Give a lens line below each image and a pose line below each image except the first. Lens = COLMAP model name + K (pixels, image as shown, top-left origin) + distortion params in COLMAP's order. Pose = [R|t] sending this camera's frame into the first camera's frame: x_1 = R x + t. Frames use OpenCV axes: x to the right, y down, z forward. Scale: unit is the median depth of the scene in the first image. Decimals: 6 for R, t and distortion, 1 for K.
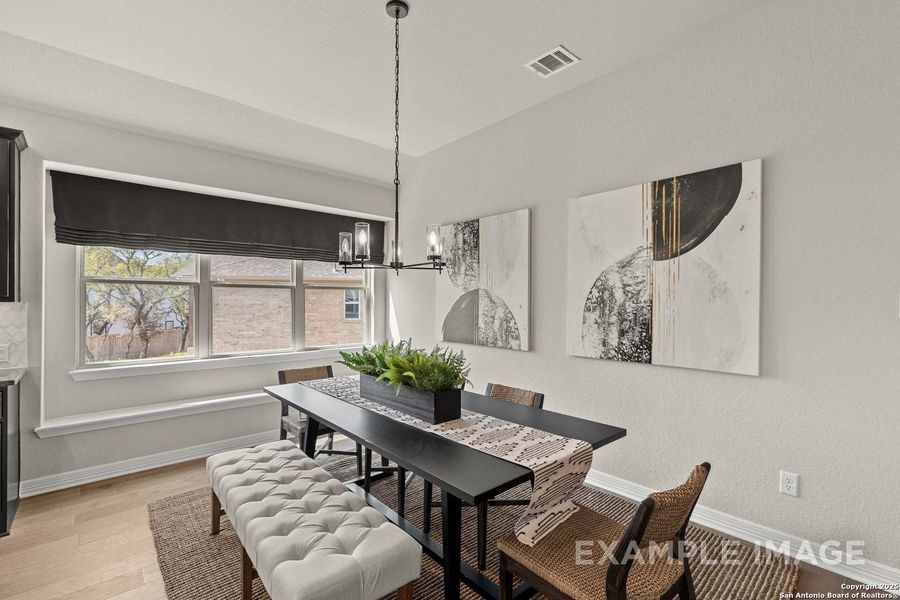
lens RADIAL K [[409.8, 0, 453.6], [0, 409.8, 302.6], [0, 0, 1]] dist [0.001151, 0.000115]
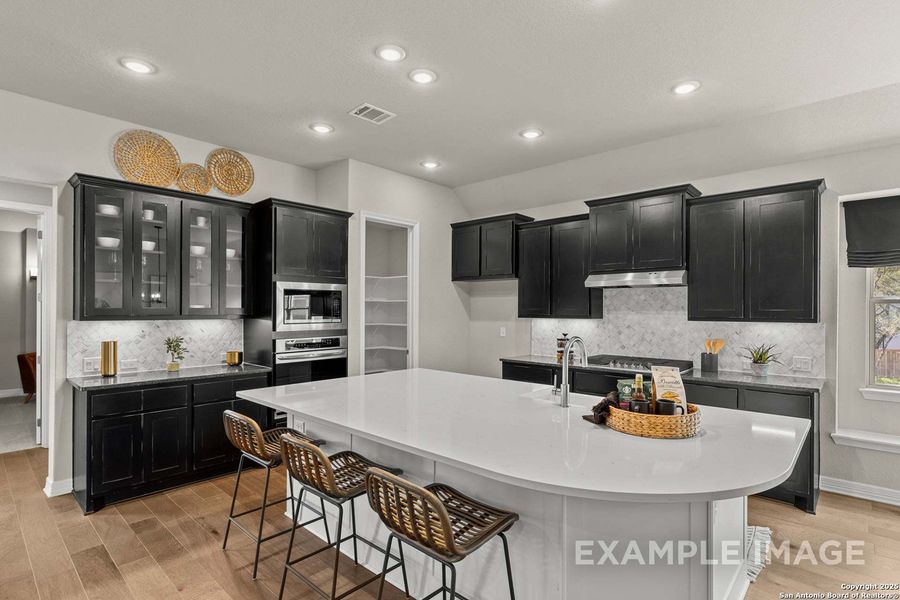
lens RADIAL K [[446.6, 0, 454.8], [0, 446.6, 308.1], [0, 0, 1]] dist [-0.003101, -0.001051]
pose [[0.103207, -0.001493, -0.994659, 0.096876], [-0.004060, 0.999990, -0.001922, -0.032934], [0.994652, 0.004237, 0.103200, -0.159026]]
